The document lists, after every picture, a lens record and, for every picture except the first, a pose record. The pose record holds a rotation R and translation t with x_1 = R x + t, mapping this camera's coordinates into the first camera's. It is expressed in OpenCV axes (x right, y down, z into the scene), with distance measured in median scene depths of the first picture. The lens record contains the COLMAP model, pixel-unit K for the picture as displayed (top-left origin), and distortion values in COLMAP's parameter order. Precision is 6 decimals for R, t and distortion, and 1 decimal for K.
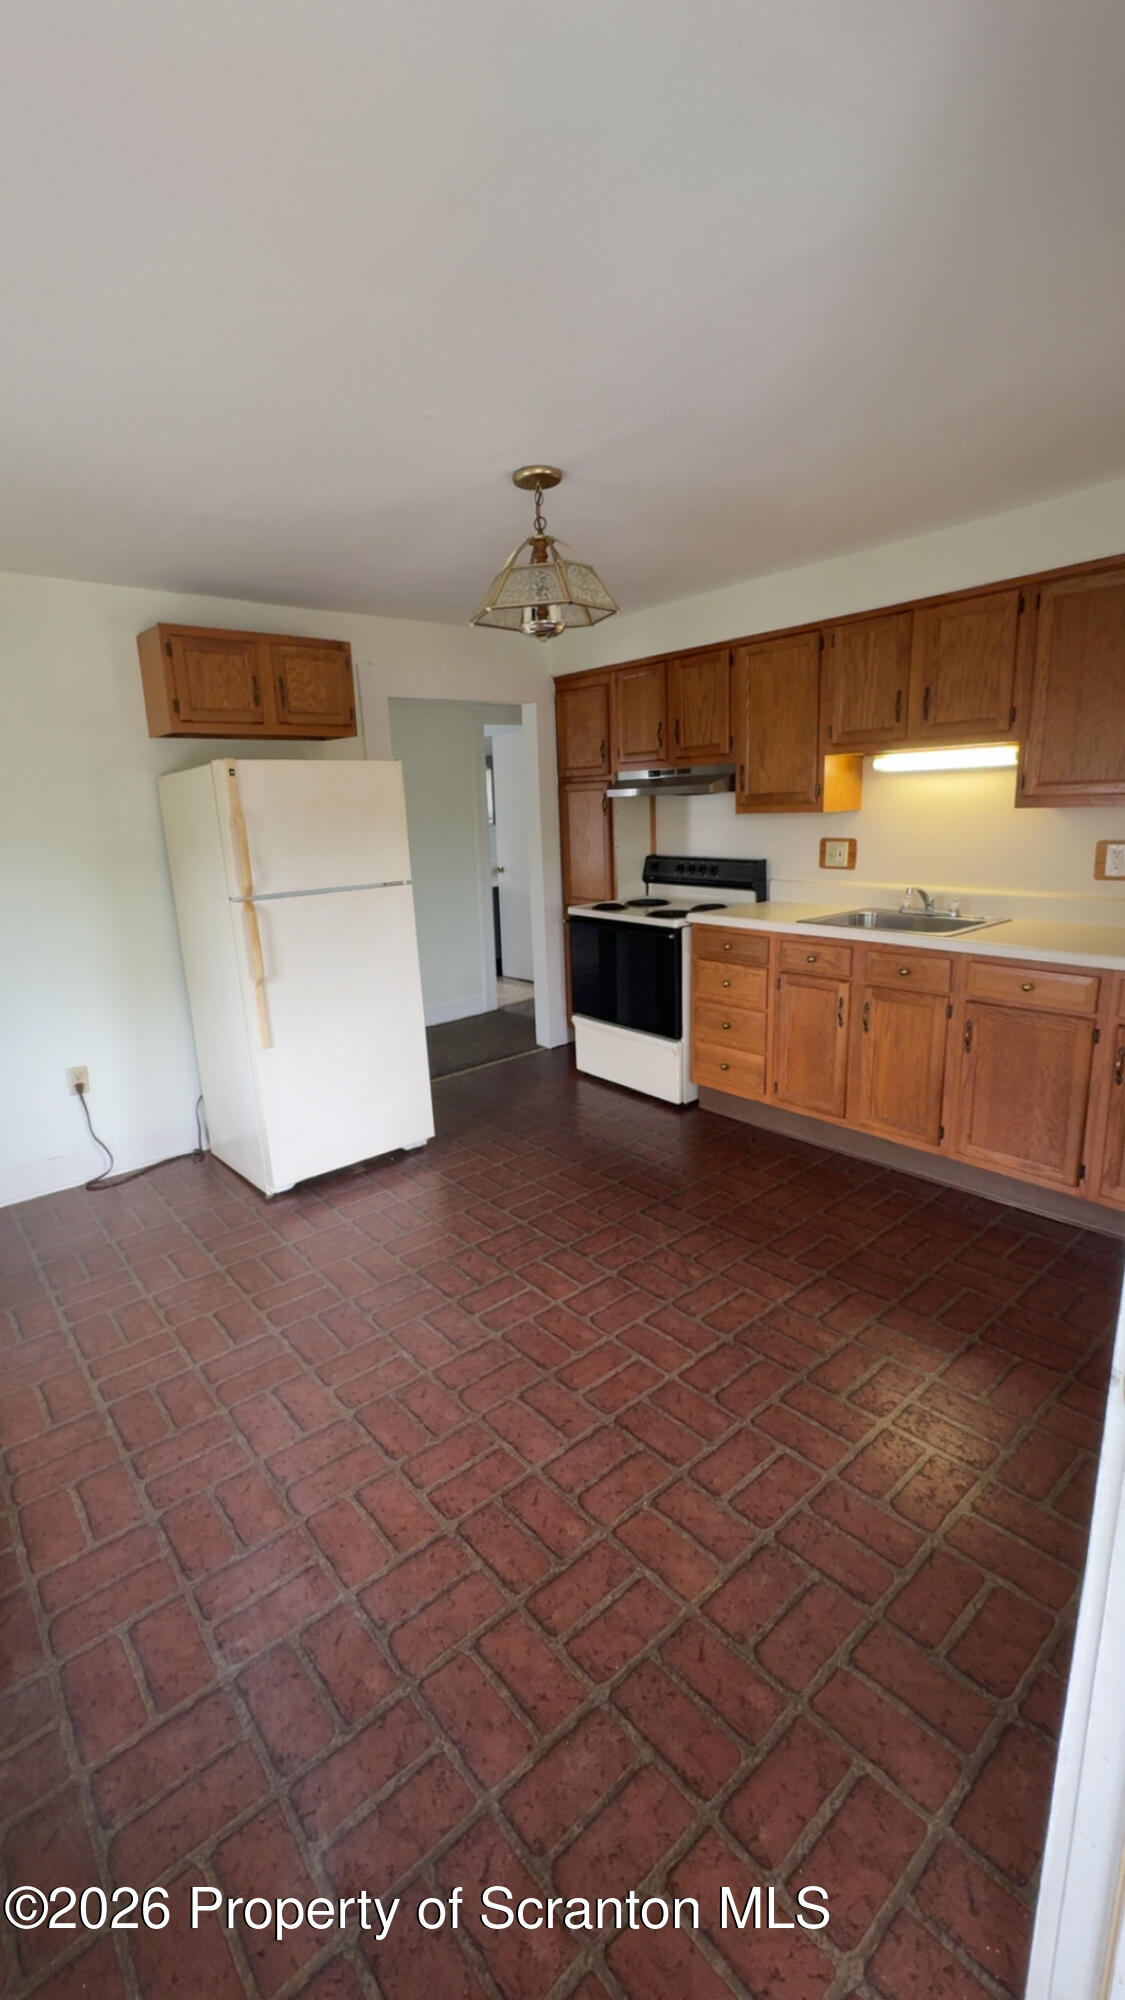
lens RADIAL K [[839.2, 0, 563.6], [0, 839.2, 994.7], [0, 0, 1]] dist [-0.000529, 0.000365]
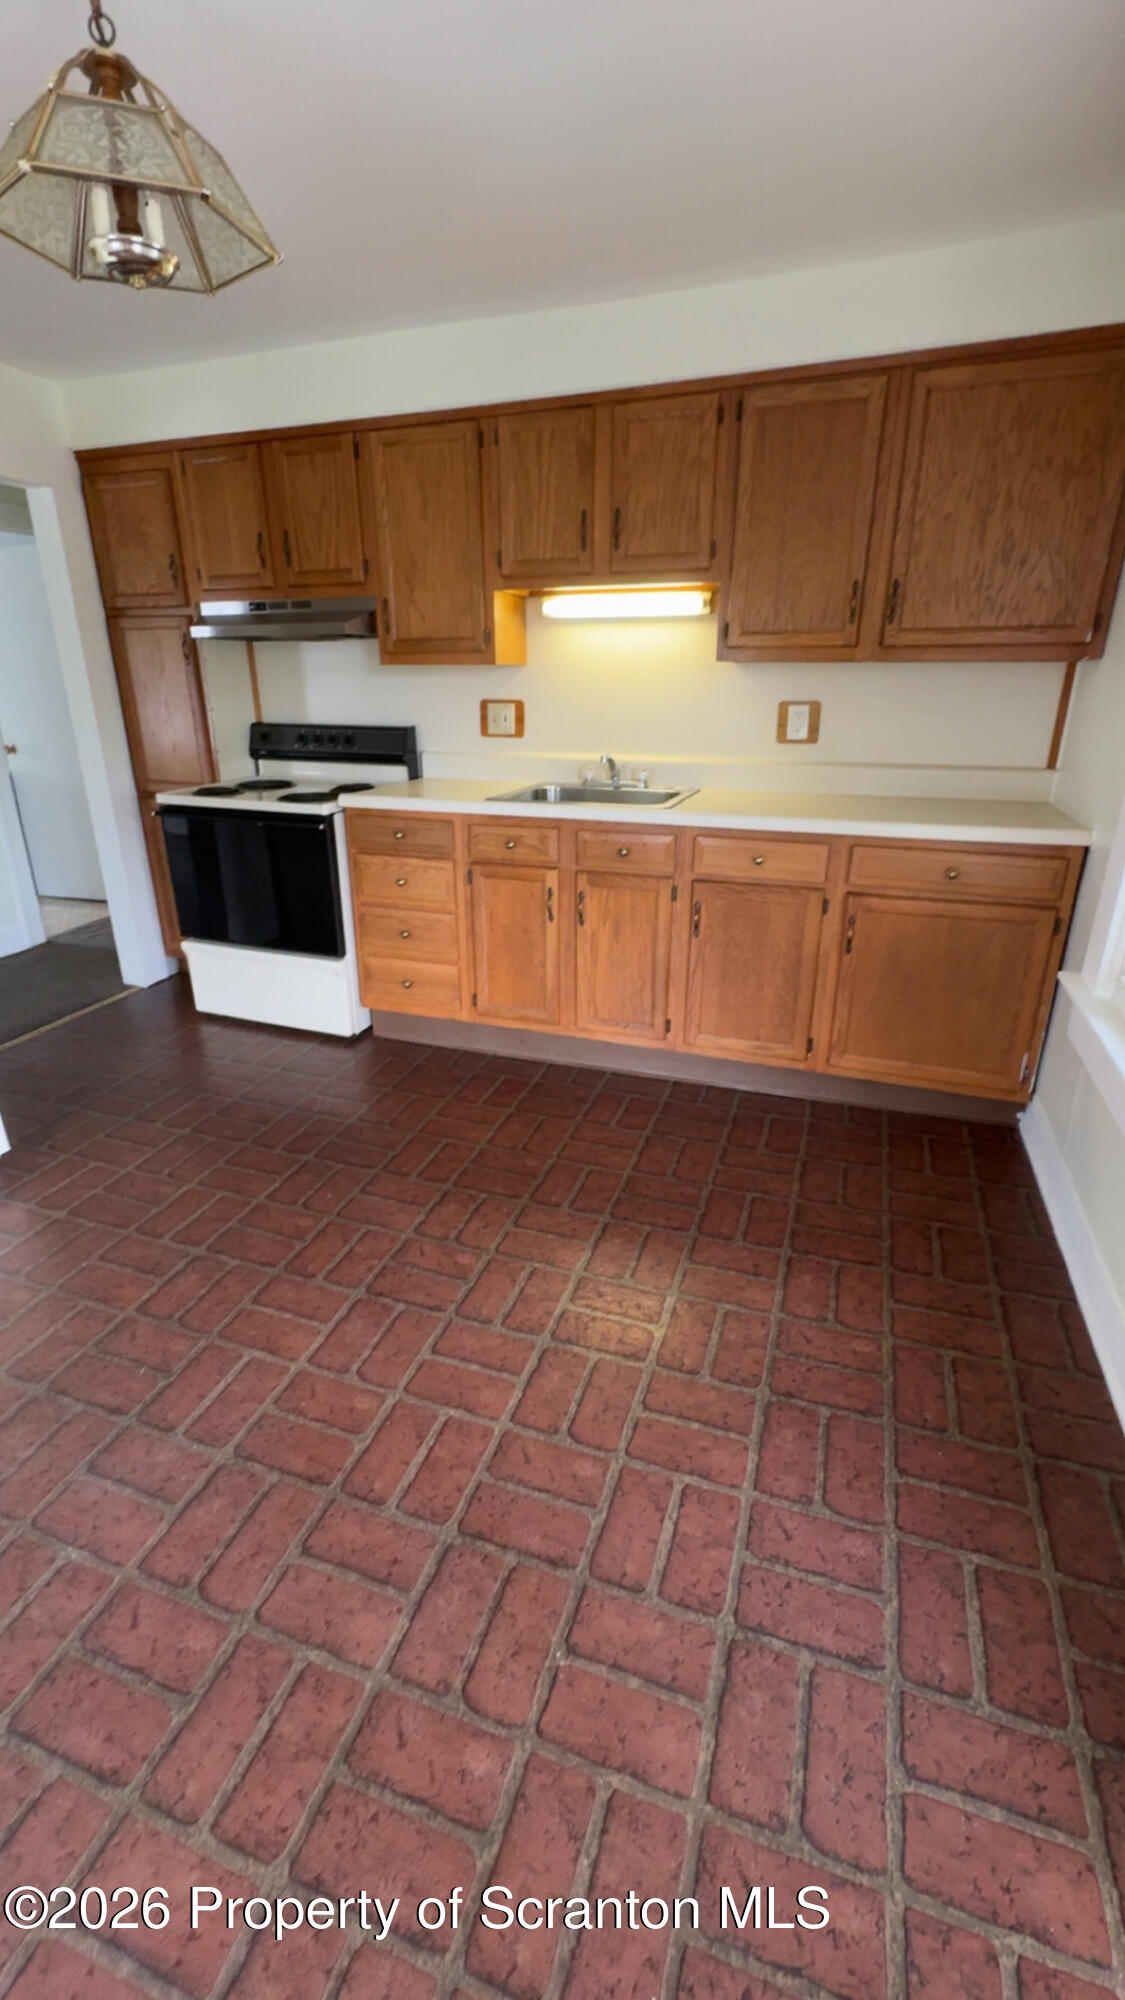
lens RADIAL K [[839.2, 0, 563.6], [0, 839.2, 994.7], [0, 0, 1]] dist [-0.000529, 0.000365]
pose [[0.866451, -0.144318, 0.477950, -0.074474], [0.083036, 0.985633, 0.147082, -0.012699], [-0.492309, -0.087752, 0.865986, 0.225996]]
